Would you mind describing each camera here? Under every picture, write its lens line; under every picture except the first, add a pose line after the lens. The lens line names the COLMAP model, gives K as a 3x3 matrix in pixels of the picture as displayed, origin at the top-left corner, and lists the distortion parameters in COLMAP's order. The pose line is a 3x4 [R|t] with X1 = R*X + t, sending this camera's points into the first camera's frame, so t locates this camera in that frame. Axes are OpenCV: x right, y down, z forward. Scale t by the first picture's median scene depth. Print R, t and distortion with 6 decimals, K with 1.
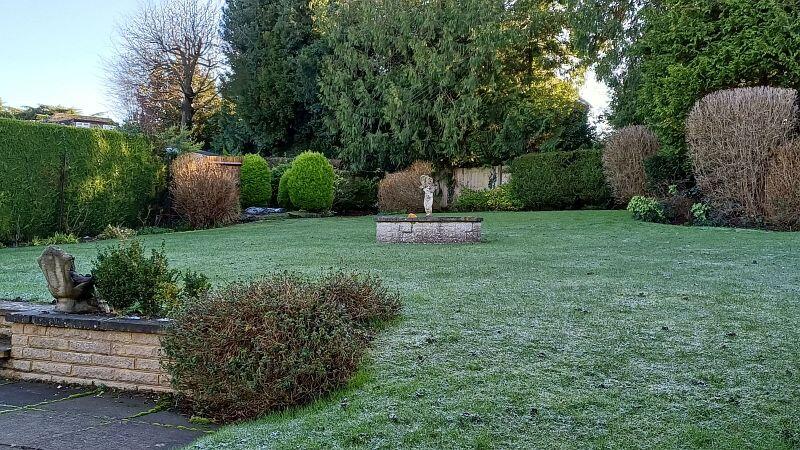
lens RADIAL K [[736.7, 0, 400.0], [0, 736.7, 225.0], [0, 0, 1]] dist [0.107118, -0.151425]
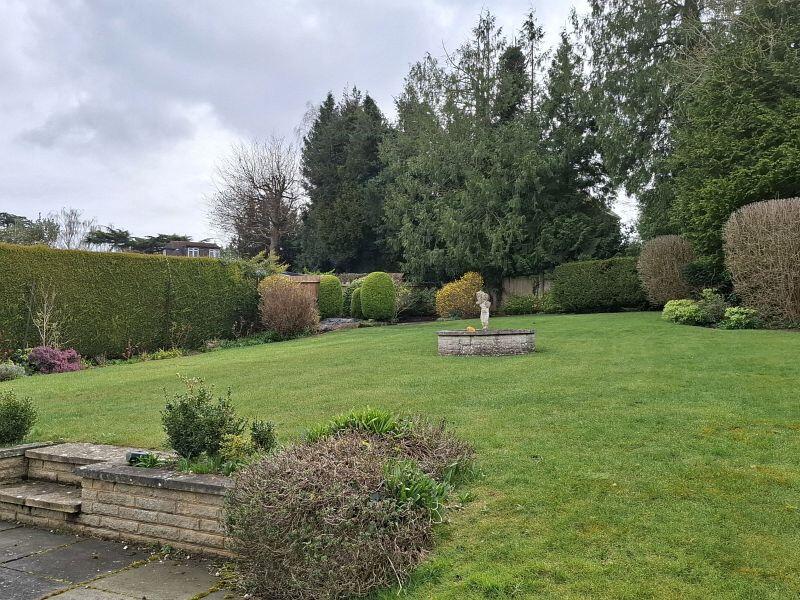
lens RADIAL K [[571.1, 0, 400.0], [0, 571.1, 300.0], [0, 0, 1]] dist [0.059331, 0.001336]
pose [[0.996019, -0.025649, -0.085368, -0.010166], [0.024336, 0.999569, -0.016397, -0.032150], [0.085752, 0.014254, 0.996215, 0.103804]]
